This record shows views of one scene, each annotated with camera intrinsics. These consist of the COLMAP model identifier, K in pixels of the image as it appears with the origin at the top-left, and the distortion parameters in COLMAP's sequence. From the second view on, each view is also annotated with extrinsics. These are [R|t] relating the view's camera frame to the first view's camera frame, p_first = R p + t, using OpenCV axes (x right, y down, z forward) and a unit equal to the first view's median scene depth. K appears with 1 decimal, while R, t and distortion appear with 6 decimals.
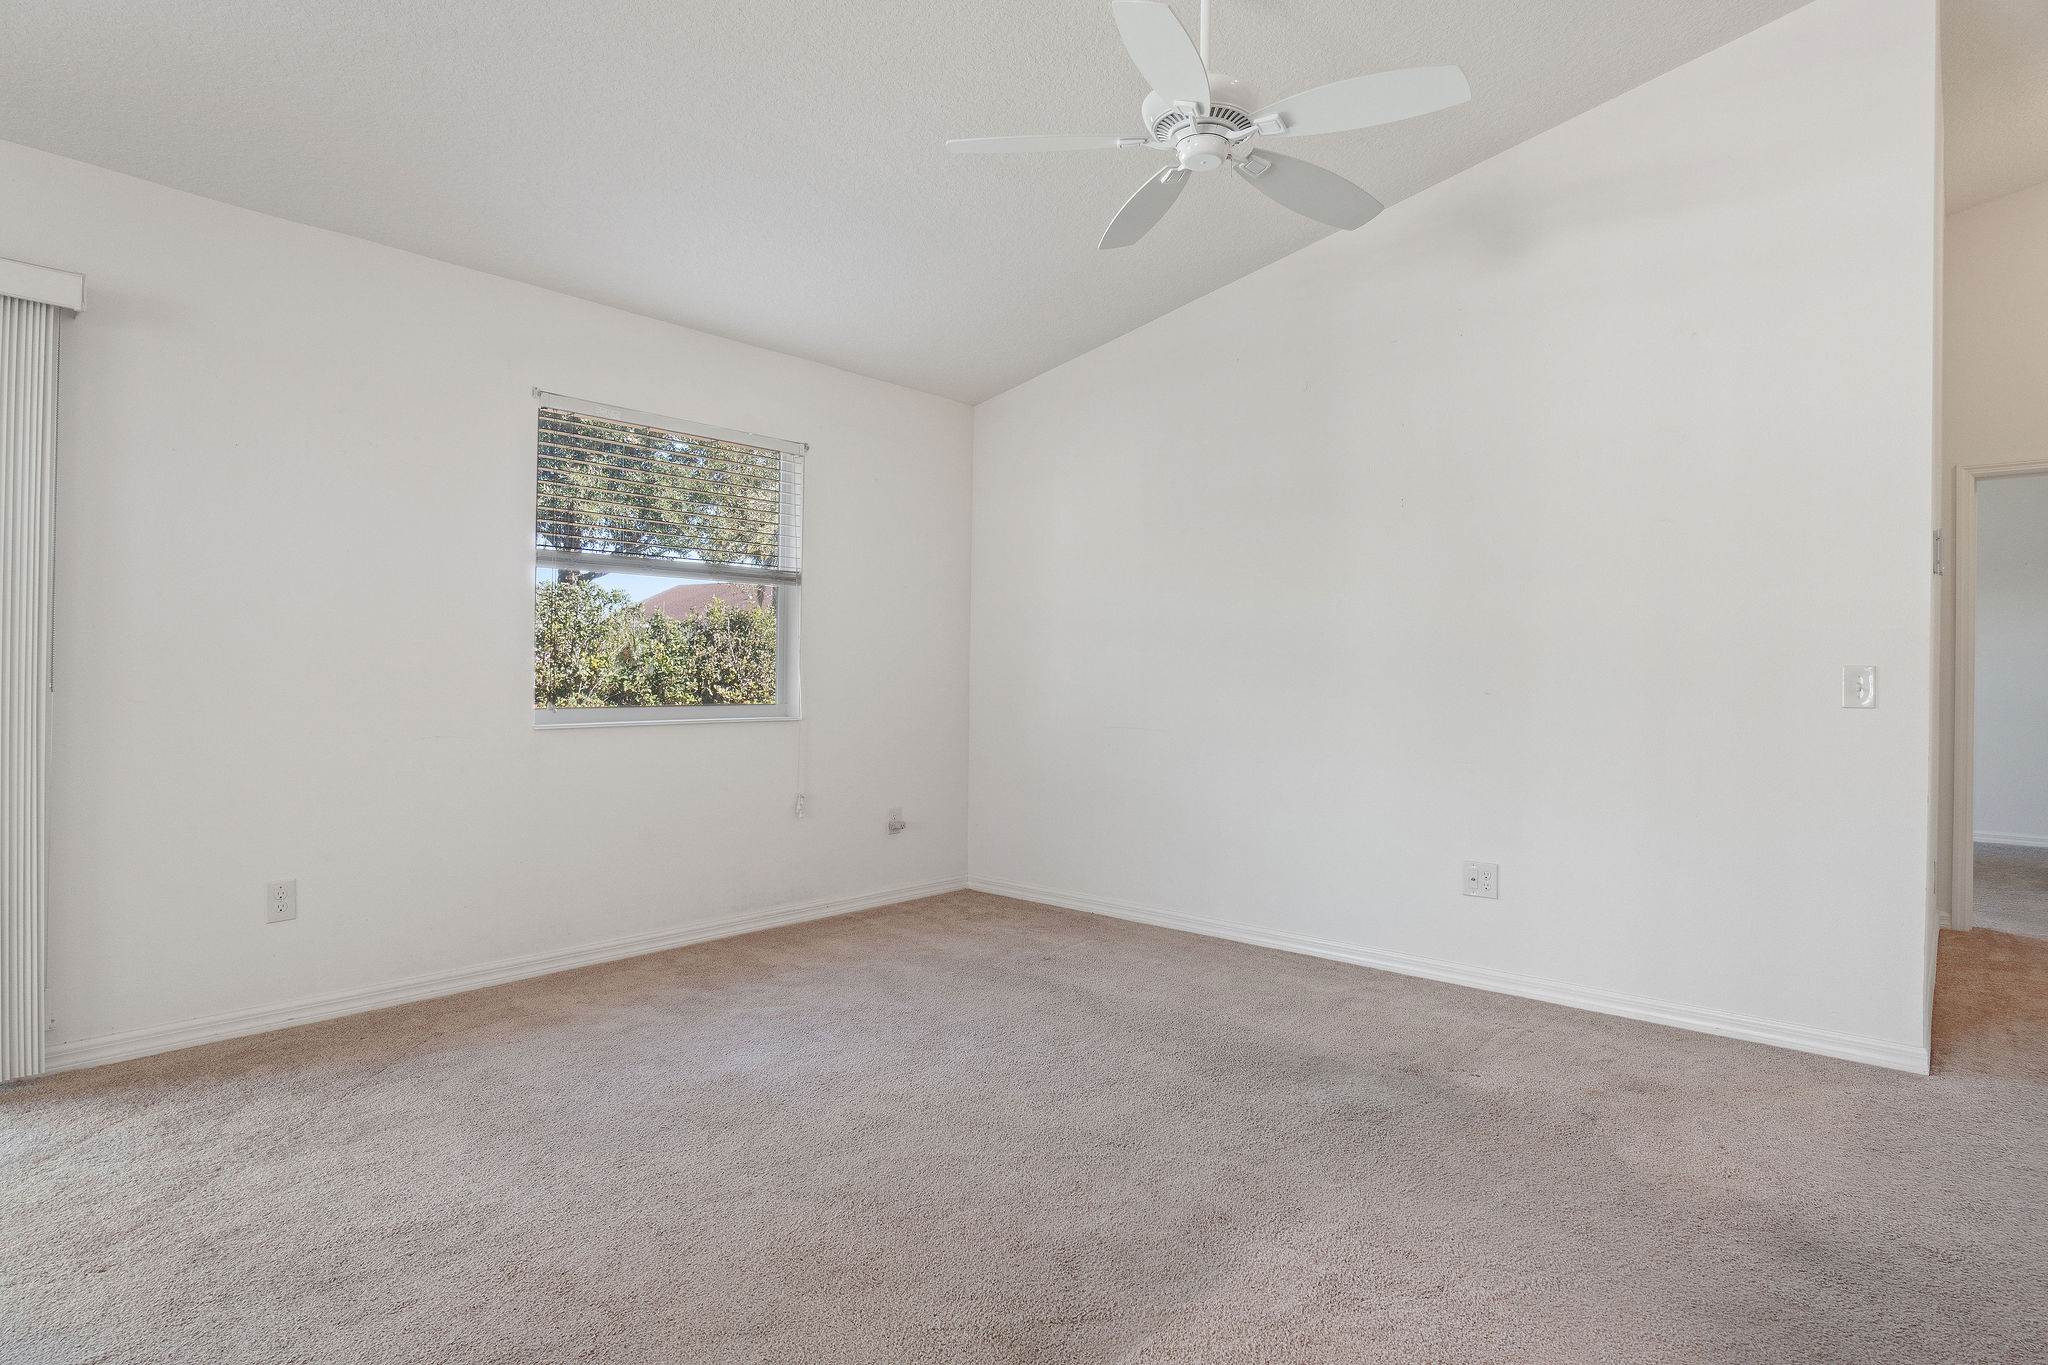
lens RADIAL K [[1175.1, 0, 1037.9], [0, 1175.1, 674.7], [0, 0, 1]] dist [-0.015329, -0.000299]
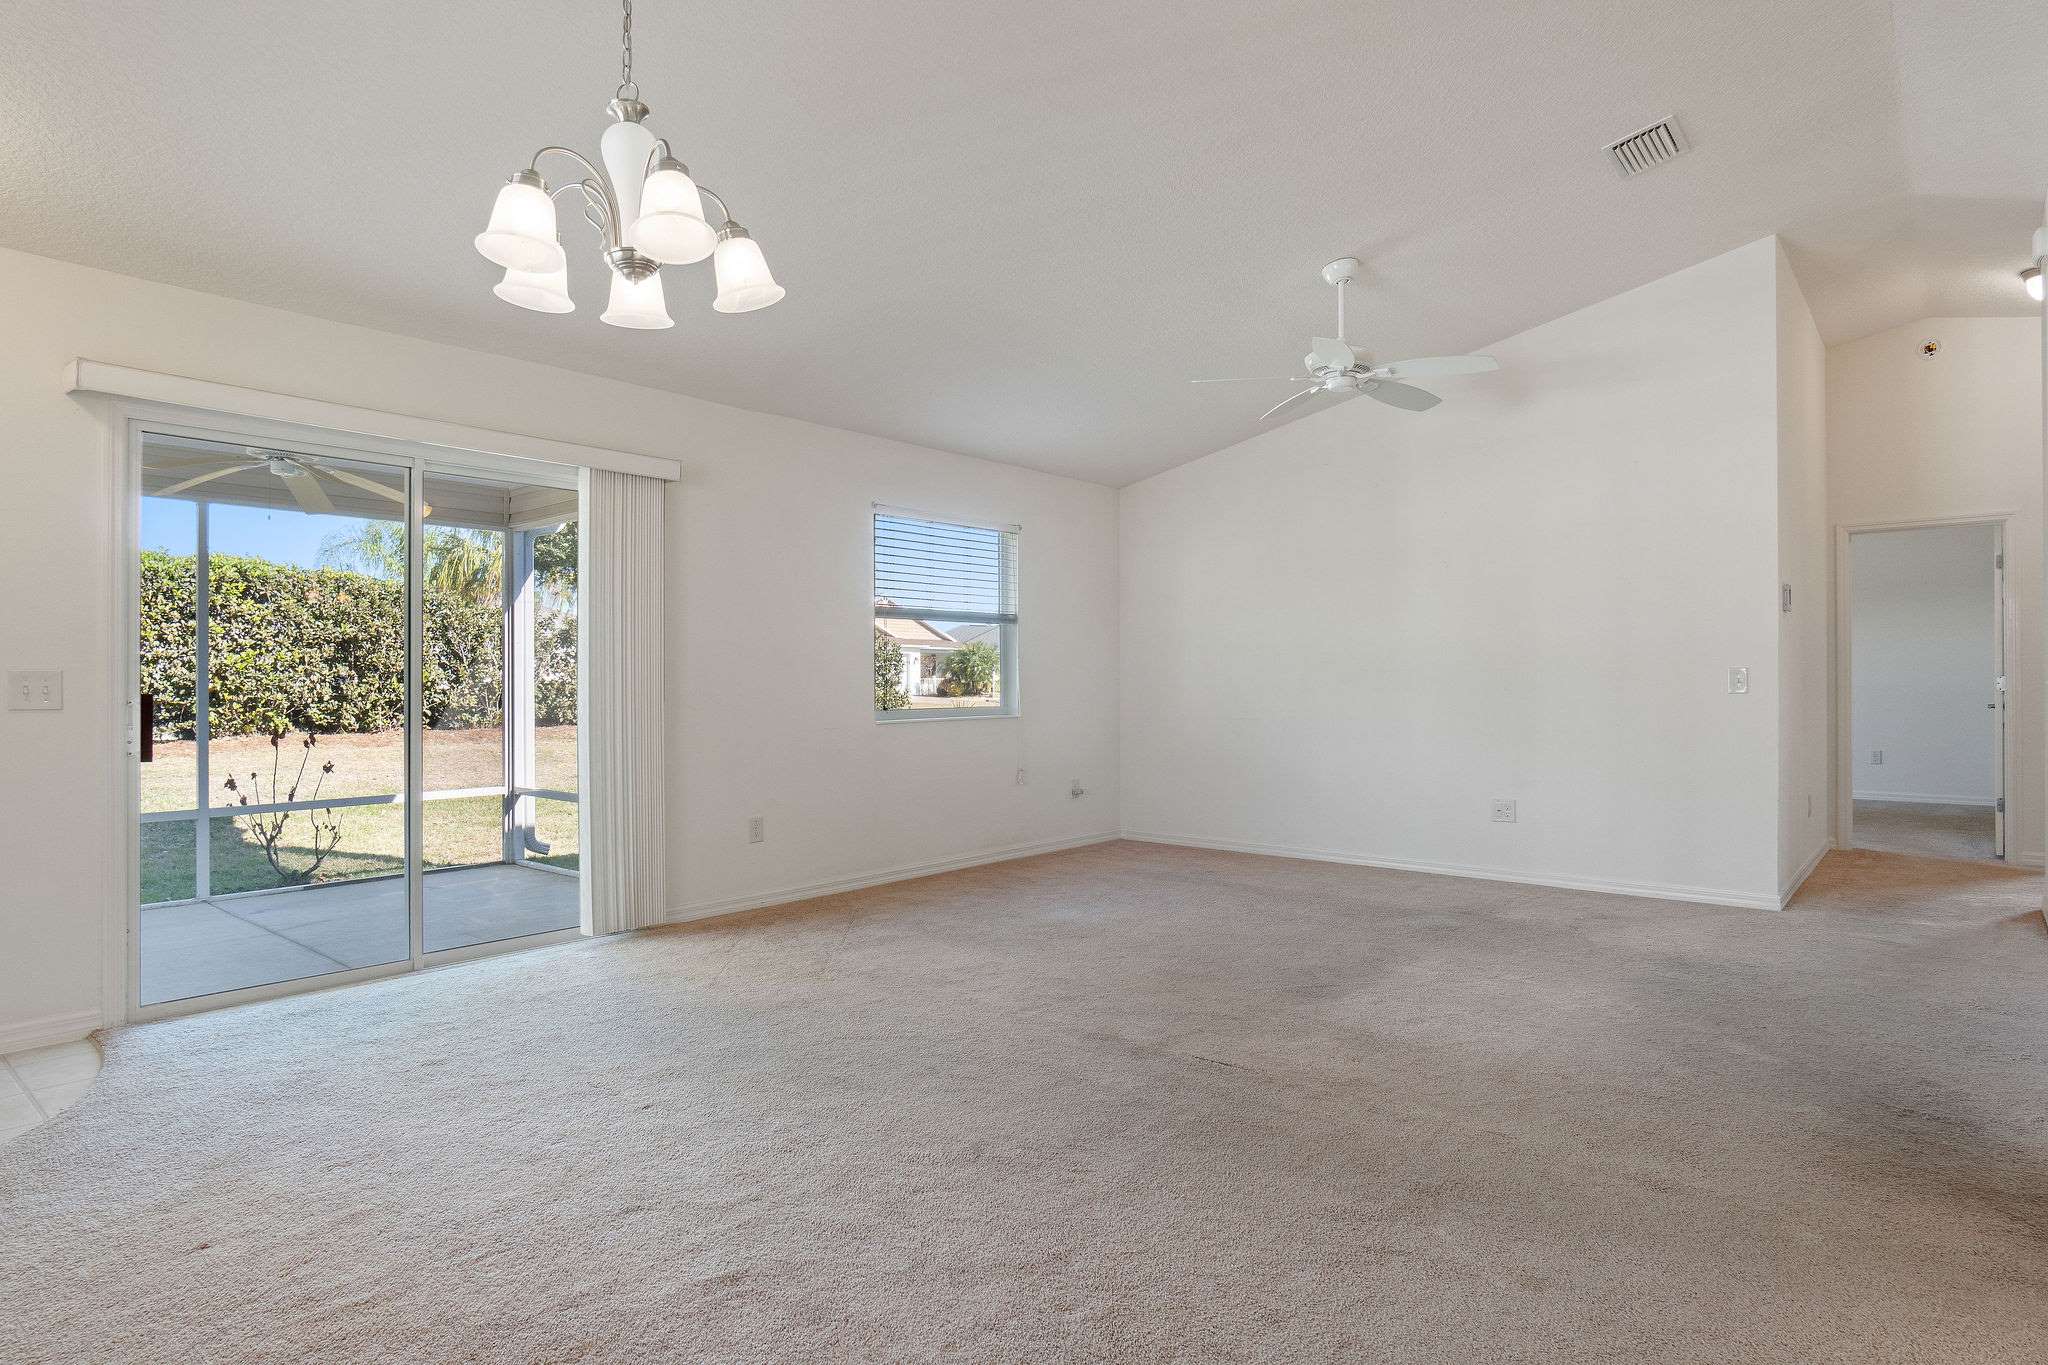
lens RADIAL K [[1109.3, 0, 1013.1], [0, 1109.3, 686.0], [0, 0, 1]] dist [-0.011380, 0.001780]
pose [[0.999102, -0.017246, -0.038707, -0.224774], [0.017292, 0.999850, 0.000843, -0.001322], [0.038686, -0.001512, 0.999250, -0.518651]]
